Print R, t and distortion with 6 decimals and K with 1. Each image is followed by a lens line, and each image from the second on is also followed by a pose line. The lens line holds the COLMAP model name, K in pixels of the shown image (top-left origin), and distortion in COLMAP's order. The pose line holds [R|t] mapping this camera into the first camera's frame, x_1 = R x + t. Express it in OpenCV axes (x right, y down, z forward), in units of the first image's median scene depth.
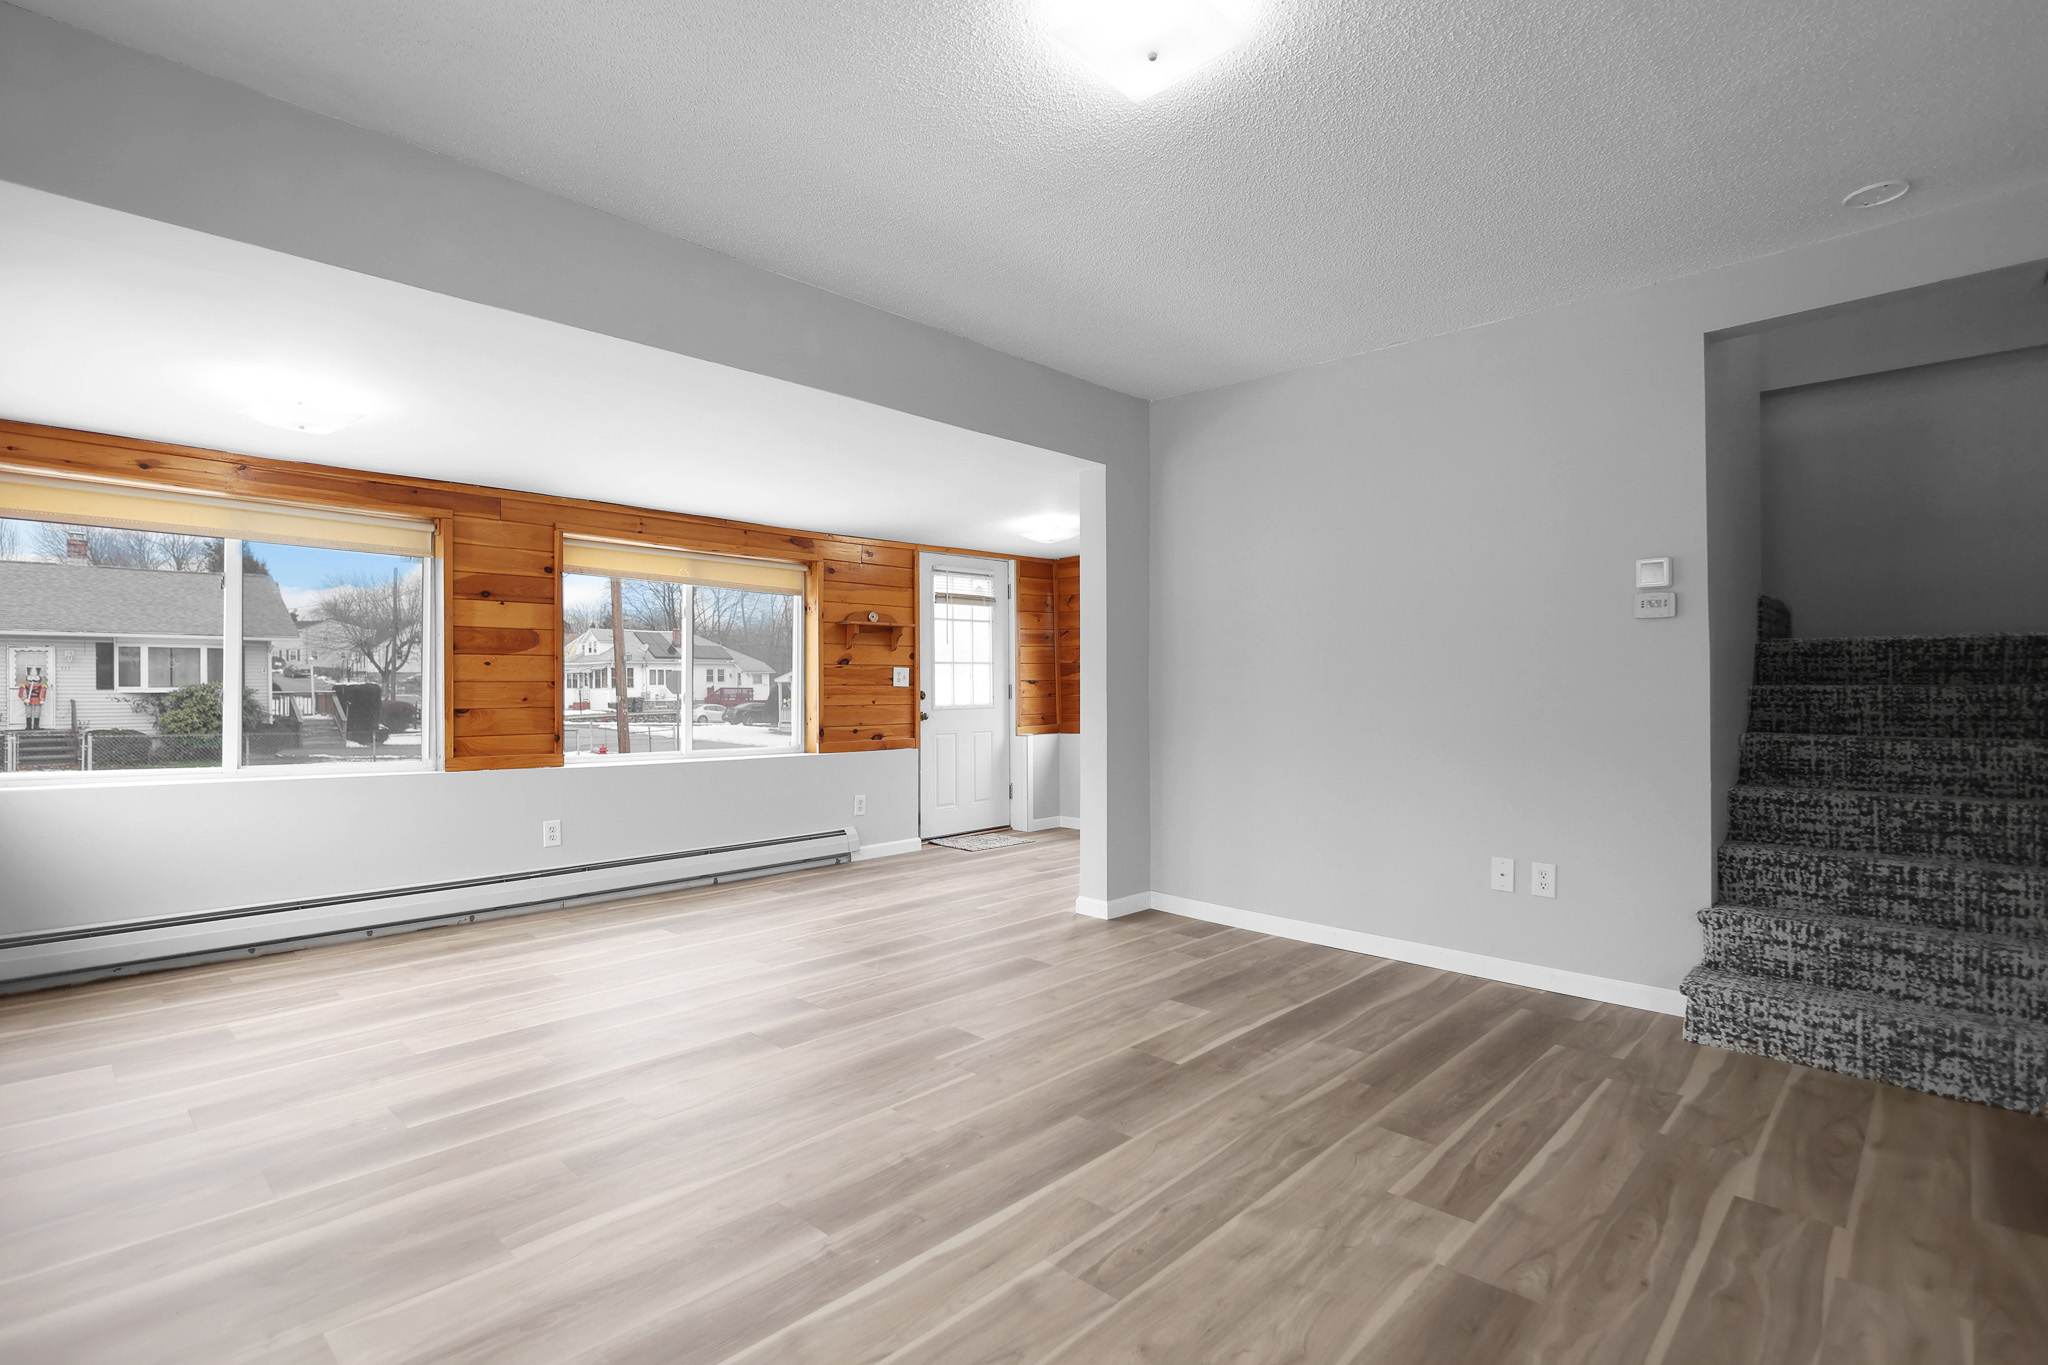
lens RADIAL K [[975.1, 0, 1008.5], [0, 975.1, 687.7], [0, 0, 1]] dist [0.001515, 0.000042]
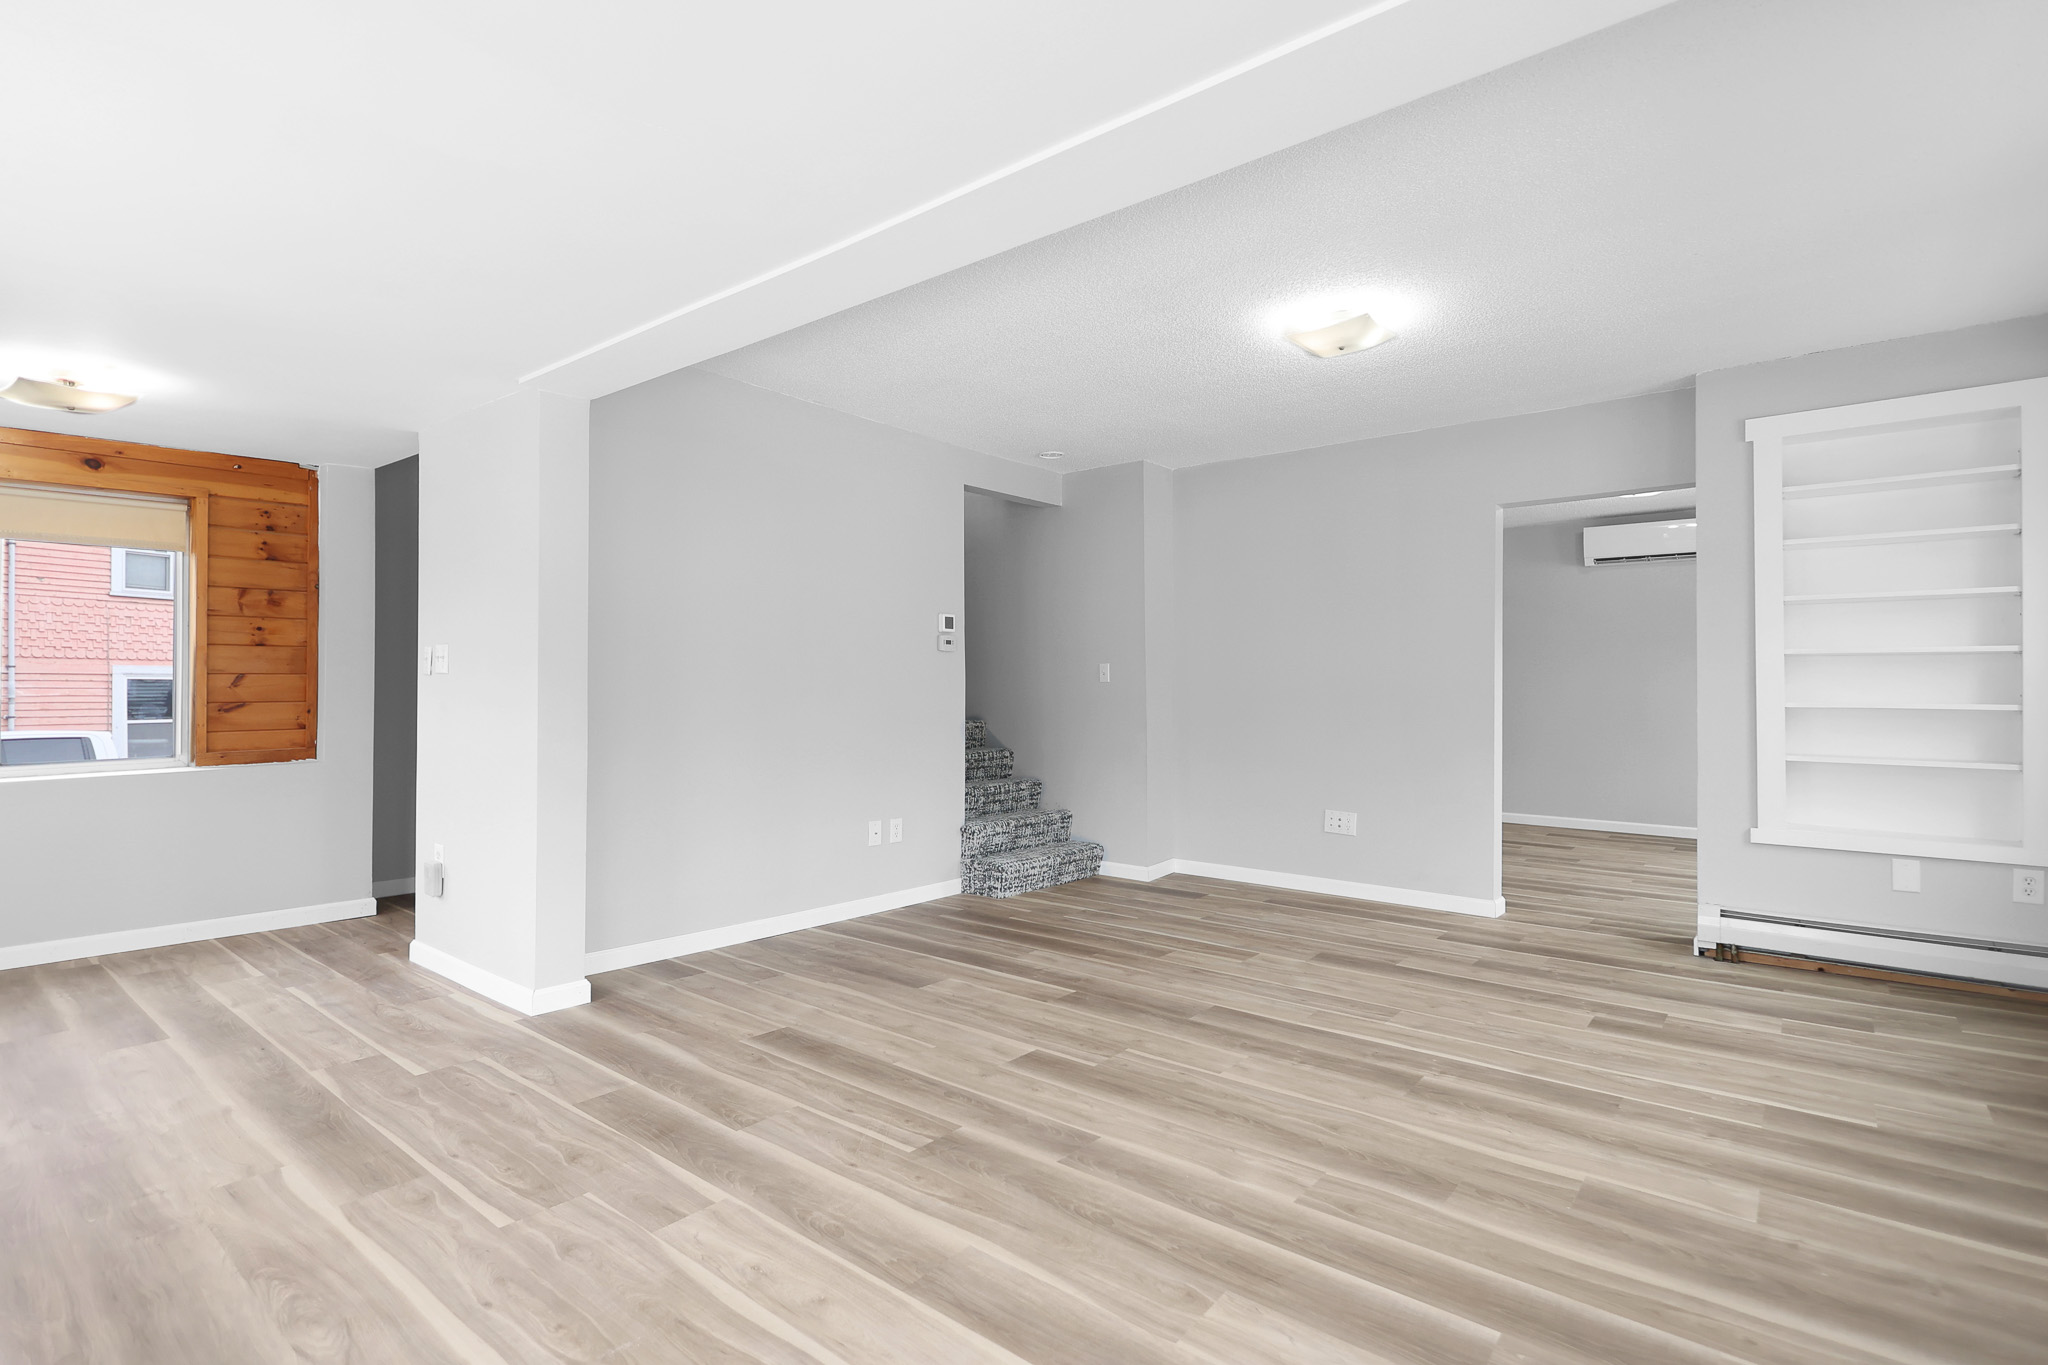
lens RADIAL K [[975.1, 0, 1008.5], [0, 975.1, 687.7], [0, 0, 1]] dist [0.001515, 0.000042]
pose [[-0.077559, 0.005096, 0.996975, -1.055280], [-0.002738, 0.999982, -0.005324, -0.001794], [-0.996984, -0.003143, -0.077544, 1.155551]]
